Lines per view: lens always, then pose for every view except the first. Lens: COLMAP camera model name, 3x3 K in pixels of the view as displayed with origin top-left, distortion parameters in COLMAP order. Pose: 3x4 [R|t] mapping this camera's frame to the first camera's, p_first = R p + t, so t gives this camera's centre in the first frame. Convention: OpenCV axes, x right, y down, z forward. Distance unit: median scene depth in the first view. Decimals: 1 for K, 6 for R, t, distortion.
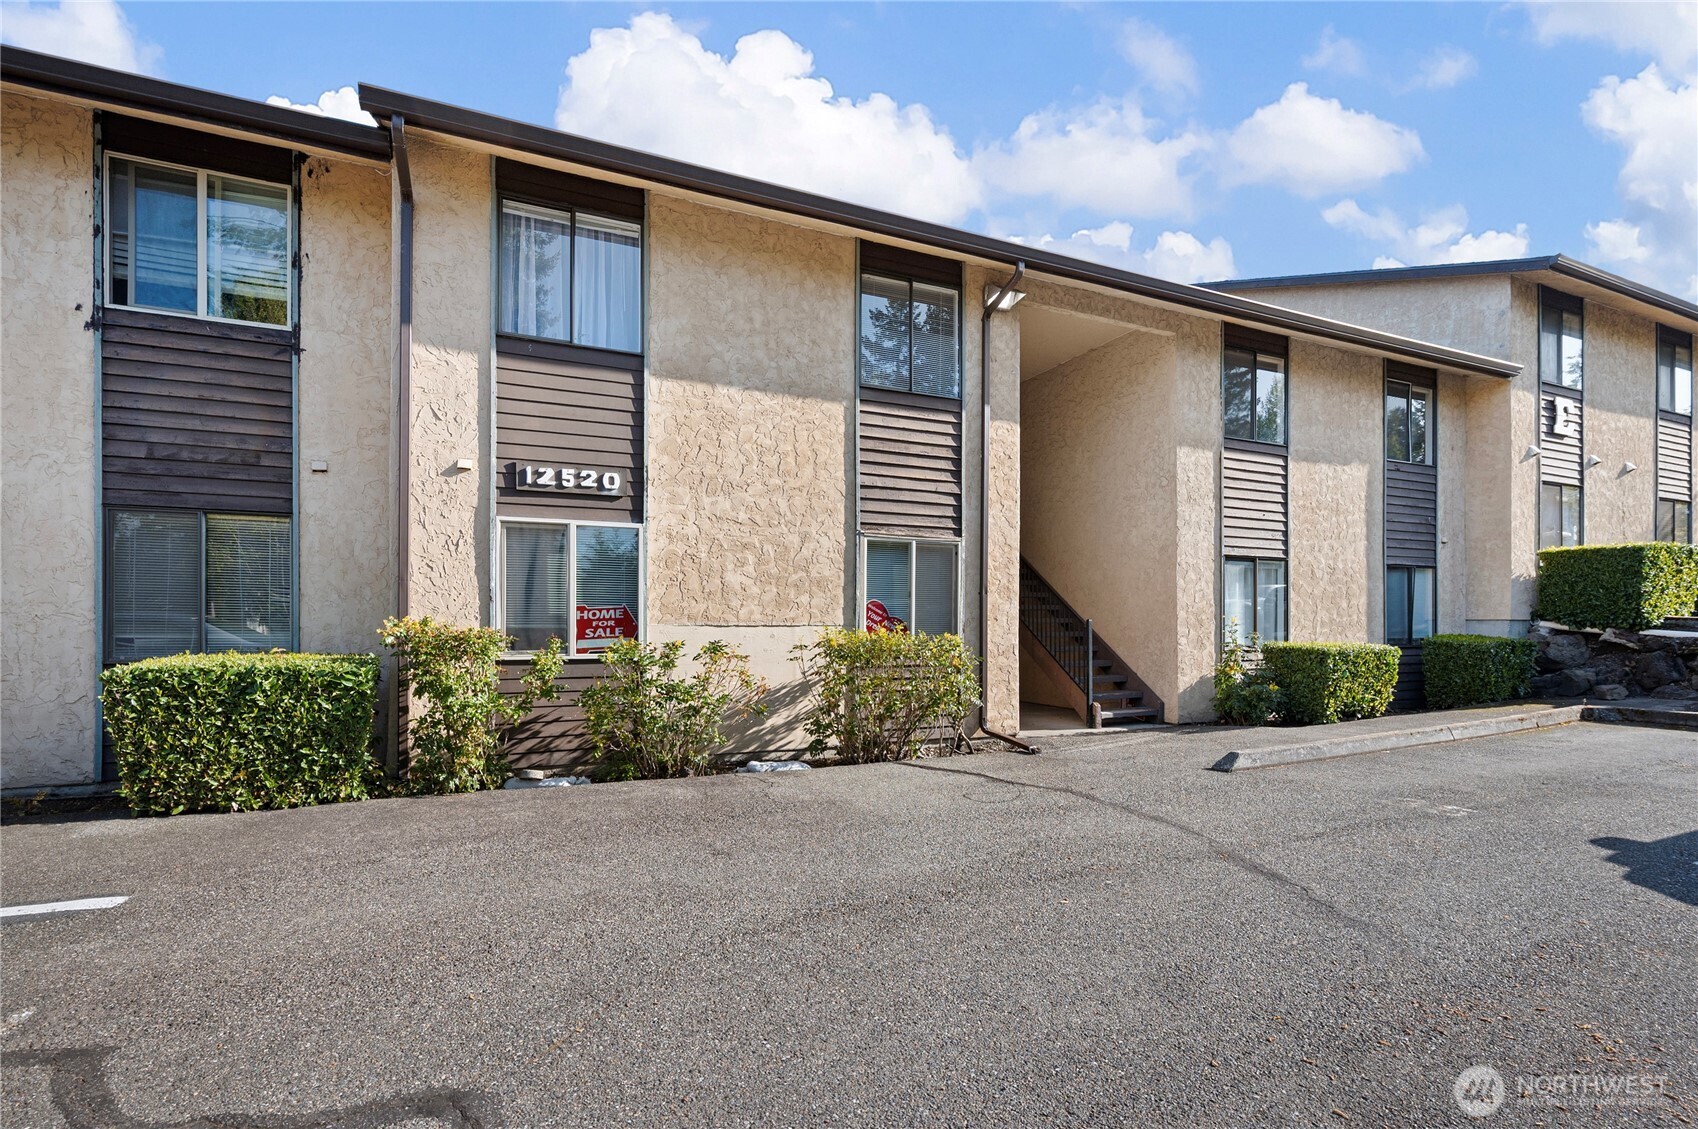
lens RADIAL K [[786.2, 0, 850.0], [0, 786.2, 640.6], [0, 0, 1]] dist [-0.001123, 0.000007]
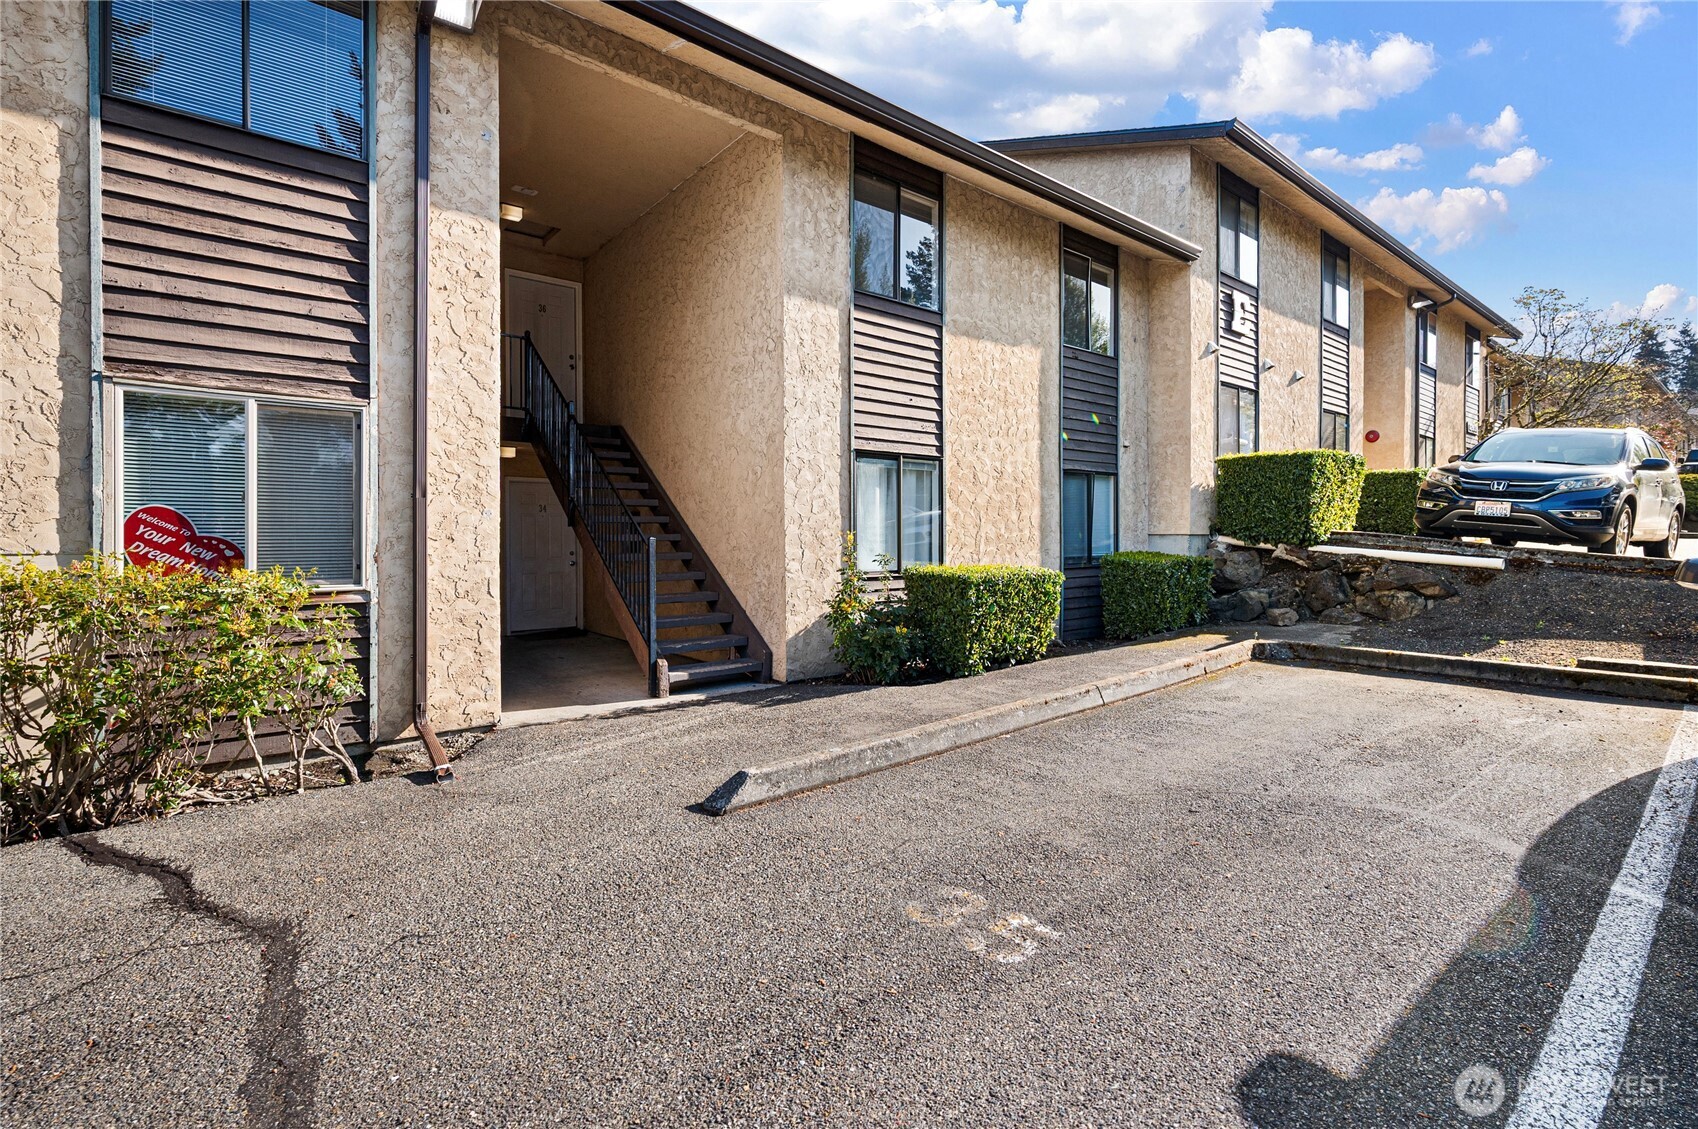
lens RADIAL K [[756.7, 0, 862.3], [0, 756.7, 564.8], [0, 0, 1]] dist [0.000300, -0.000287]
pose [[0.965642, -0.013482, 0.259525, 0.287103], [0.008903, 0.999783, 0.018812, -0.012875], [-0.259723, -0.015855, 0.965553, 0.296285]]
